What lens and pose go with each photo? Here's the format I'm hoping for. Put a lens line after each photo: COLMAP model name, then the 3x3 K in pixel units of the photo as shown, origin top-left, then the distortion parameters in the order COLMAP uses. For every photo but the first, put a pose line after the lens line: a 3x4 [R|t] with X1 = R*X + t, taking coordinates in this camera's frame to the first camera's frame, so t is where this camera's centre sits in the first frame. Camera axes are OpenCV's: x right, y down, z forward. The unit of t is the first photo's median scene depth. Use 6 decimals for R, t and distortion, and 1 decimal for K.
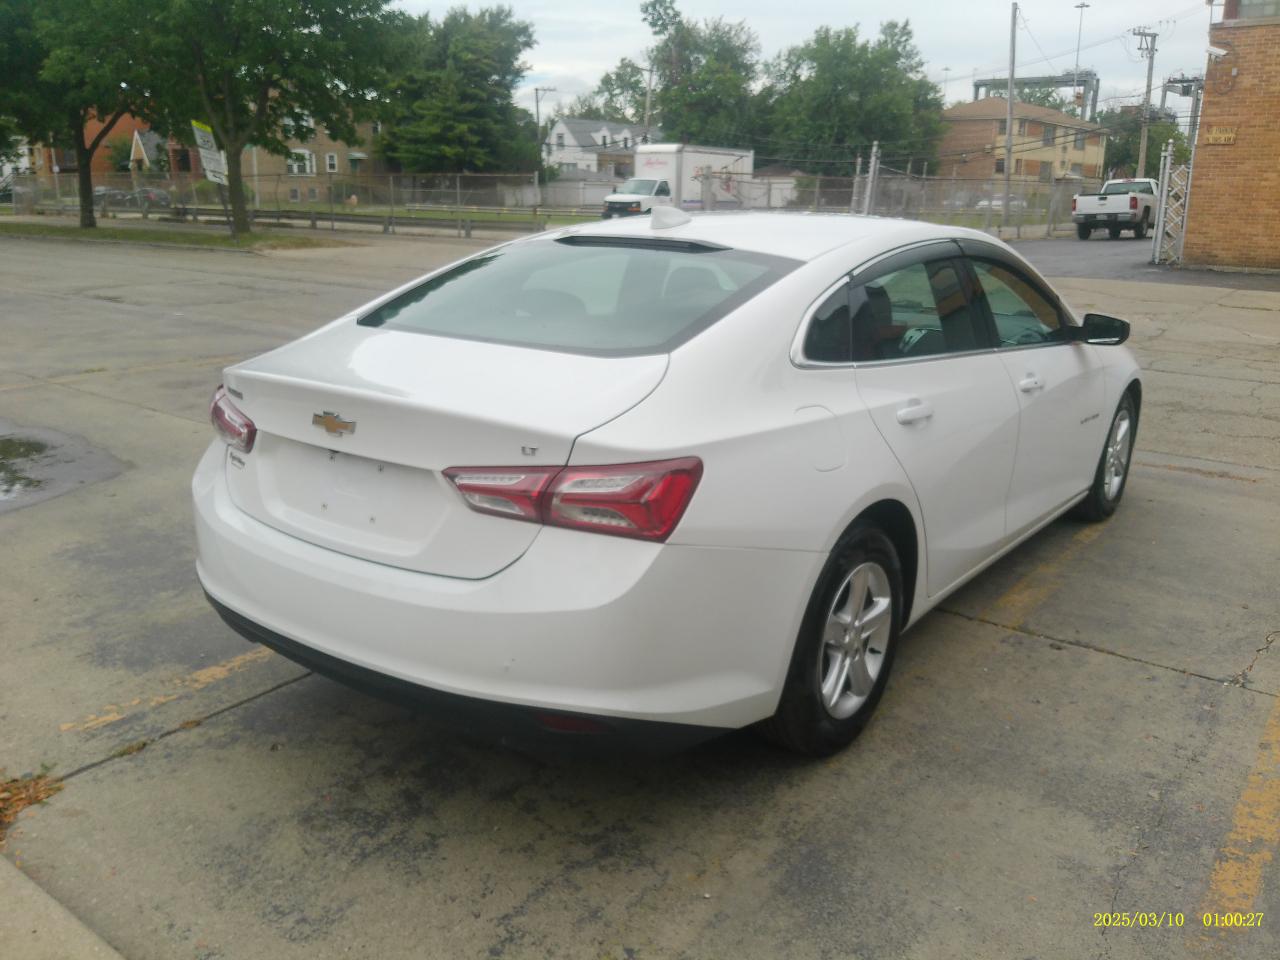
lens RADIAL K [[1047.2, 0, 651.0], [0, 1047.2, 487.3], [0, 0, 1]] dist [0.056996, -0.136721]
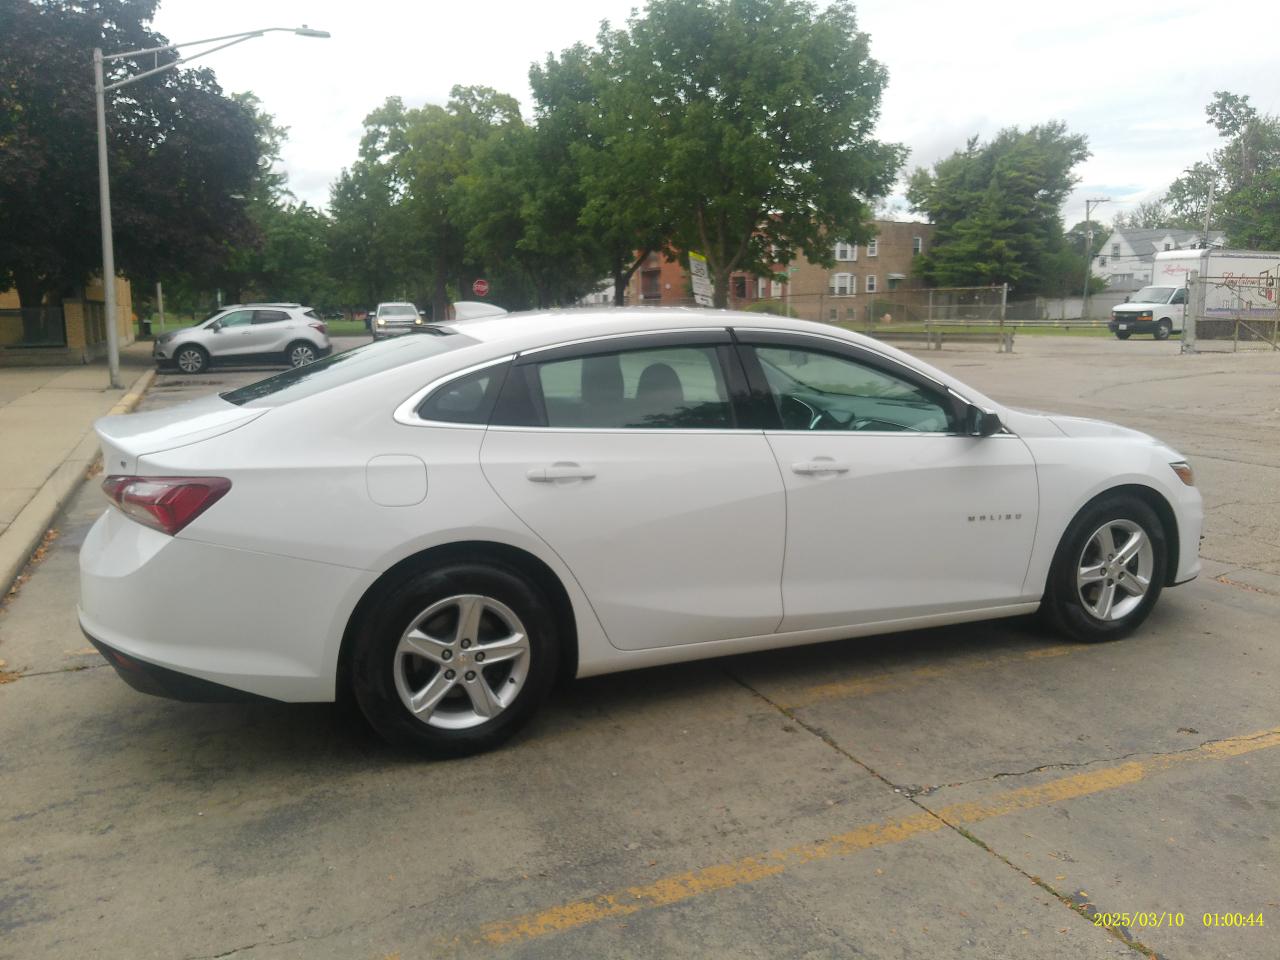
lens RADIAL K [[1047.2, 0, 650.3], [0, 1047.2, 486.0], [0, 0, 1]] dist [0.056996, -0.136721]
pose [[0.871936, 0.057784, -0.486197, 0.081834], [-0.109679, 0.990828, -0.078938, 0.001937], [0.477176, 0.122154, 0.870276, 0.005832]]
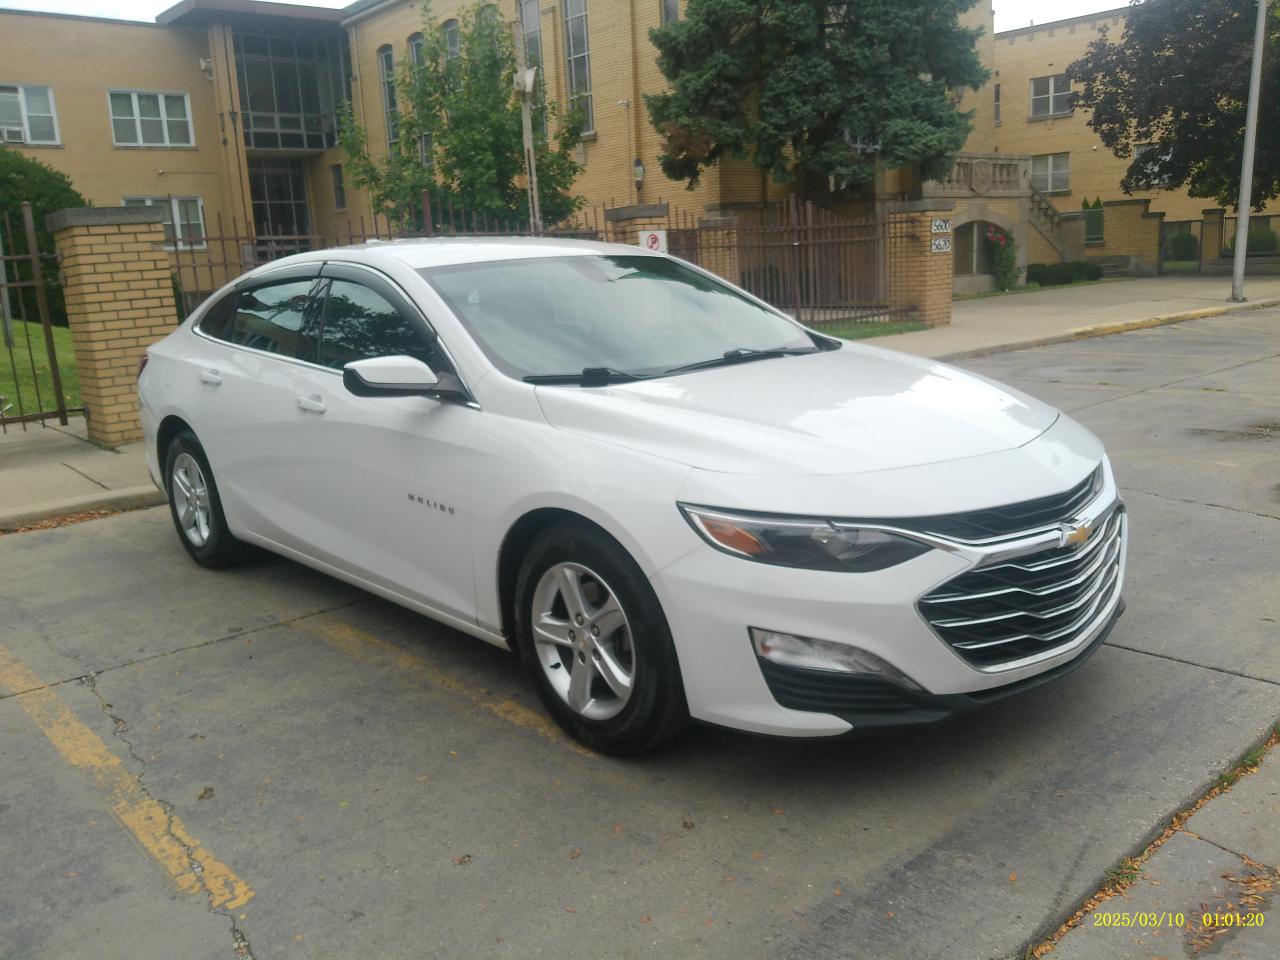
lens RADIAL K [[1047.2, 0, 651.0], [0, 1047.2, 489.8], [0, 0, 1]] dist [0.056996, -0.136721]
pose [[-0.176393, 0.205778, -0.962570, 0.148793], [-0.220738, 0.944727, 0.242414, -0.038878], [0.959250, 0.255236, -0.121221, 0.168006]]
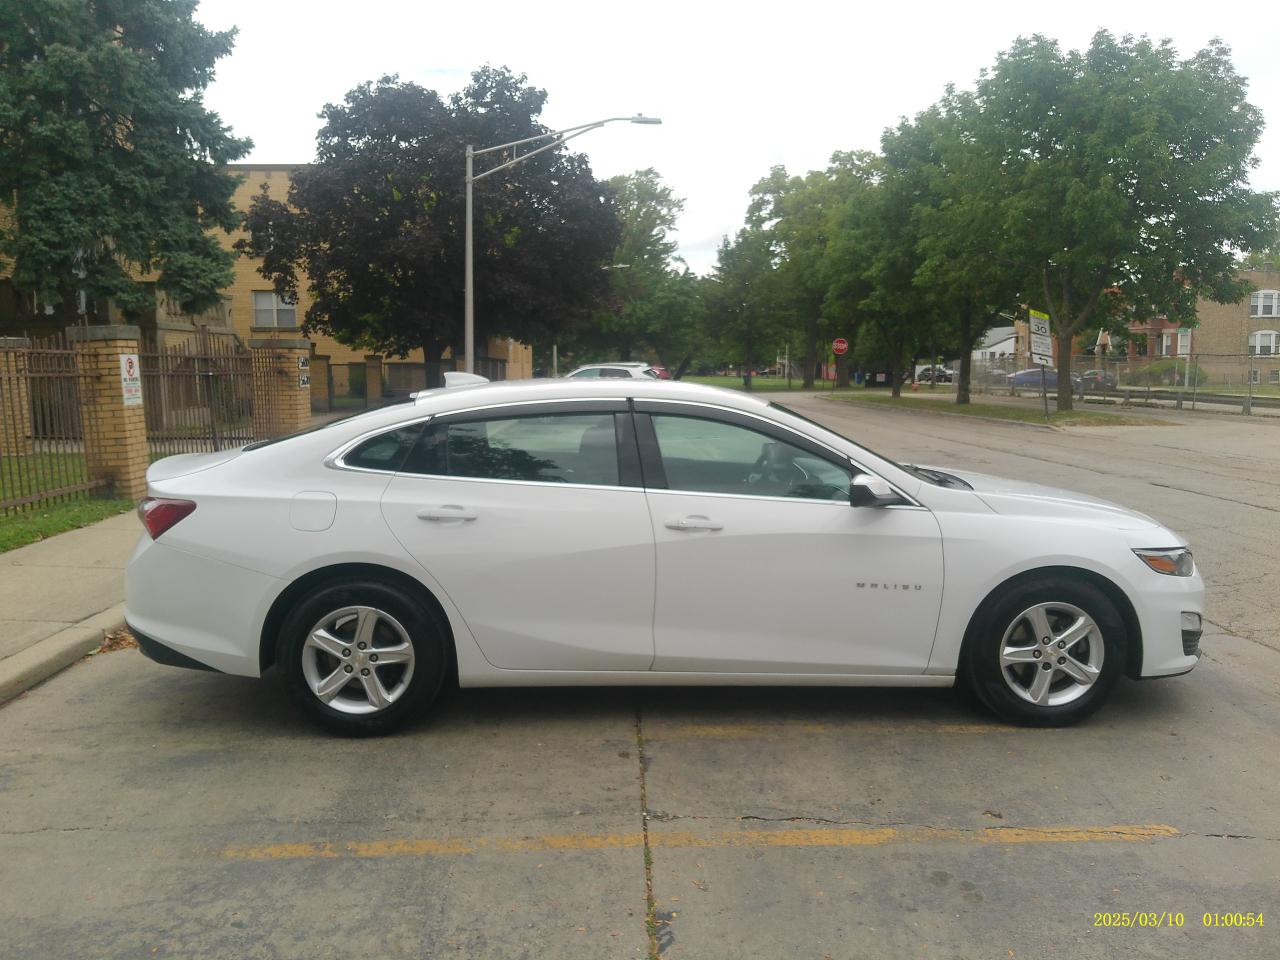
lens RADIAL K [[1047.2, 0, 648.5], [0, 1047.2, 483.3], [0, 0, 1]] dist [0.056996, -0.136721]
pose [[0.636654, 0.069510, -0.768011, 0.136636], [-0.199394, 0.976899, -0.076875, -0.005367], [0.744925, 0.202080, 0.635807, 0.028713]]
